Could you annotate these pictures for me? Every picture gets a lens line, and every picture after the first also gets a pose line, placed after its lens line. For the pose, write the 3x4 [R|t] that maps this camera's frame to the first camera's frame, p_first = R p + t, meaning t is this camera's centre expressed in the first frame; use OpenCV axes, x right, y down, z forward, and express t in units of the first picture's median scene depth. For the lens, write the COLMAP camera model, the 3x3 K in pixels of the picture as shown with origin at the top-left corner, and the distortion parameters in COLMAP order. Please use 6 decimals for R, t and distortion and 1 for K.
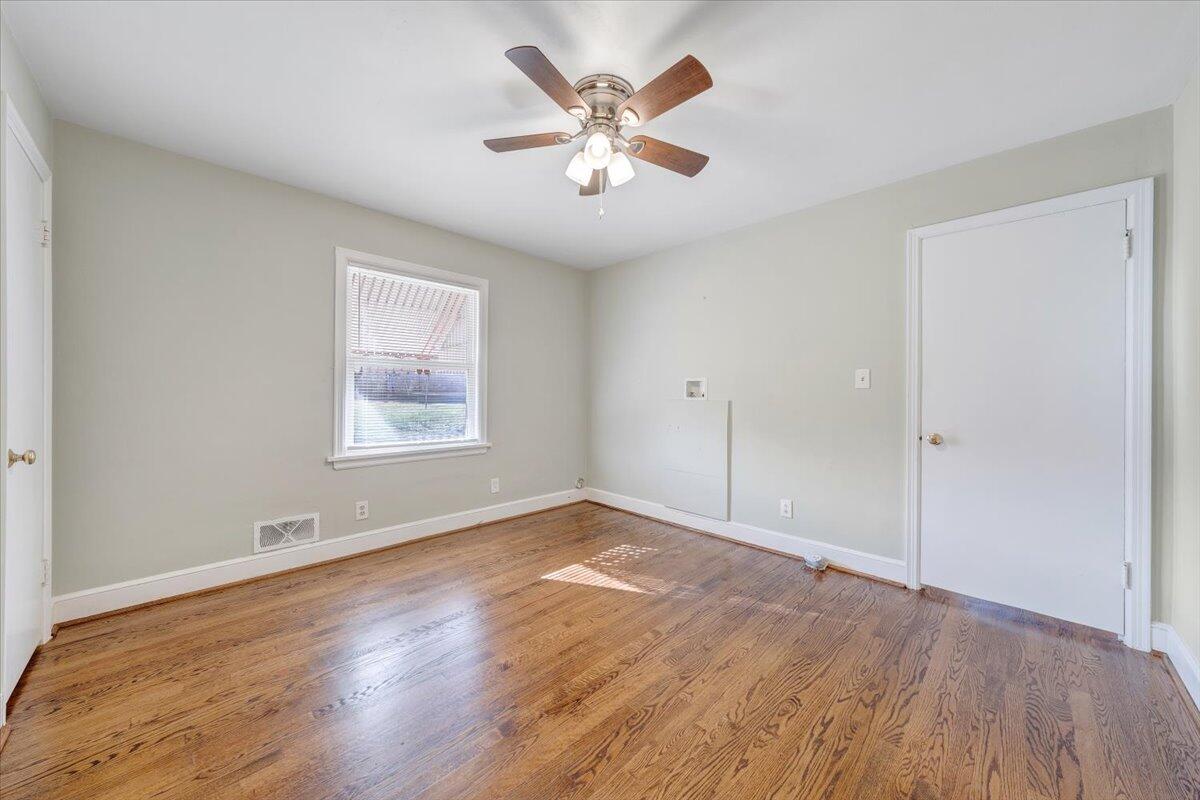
lens RADIAL K [[427.8, 0, 594.5], [0, 427.8, 398.3], [0, 0, 1]] dist [0.000431, 0.000331]
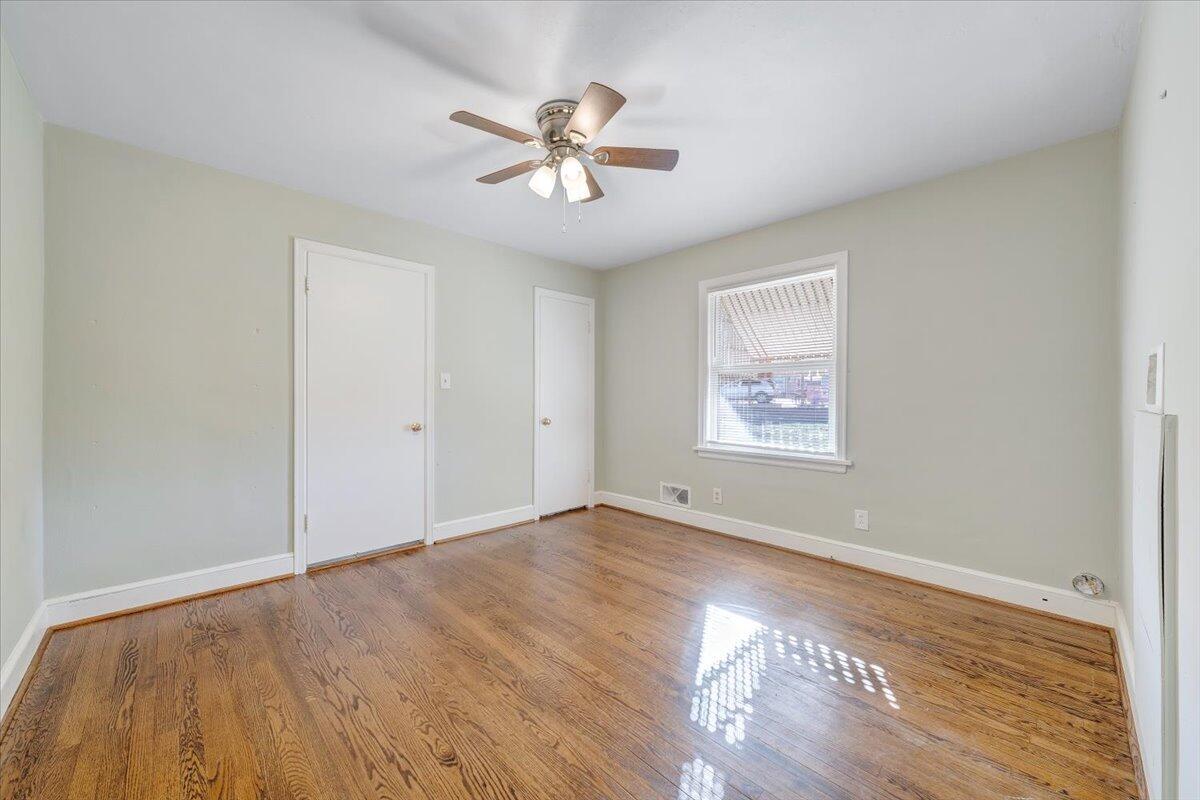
lens RADIAL K [[457.2, 0, 597.3], [0, 457.2, 396.0], [0, 0, 1]] dist [0.000757, 0.000106]
pose [[-0.022632, -0.007471, -0.999716, 0.746233], [-0.012824, 0.999892, -0.007182, -0.000313], [0.999662, 0.012658, -0.022726, 0.714232]]
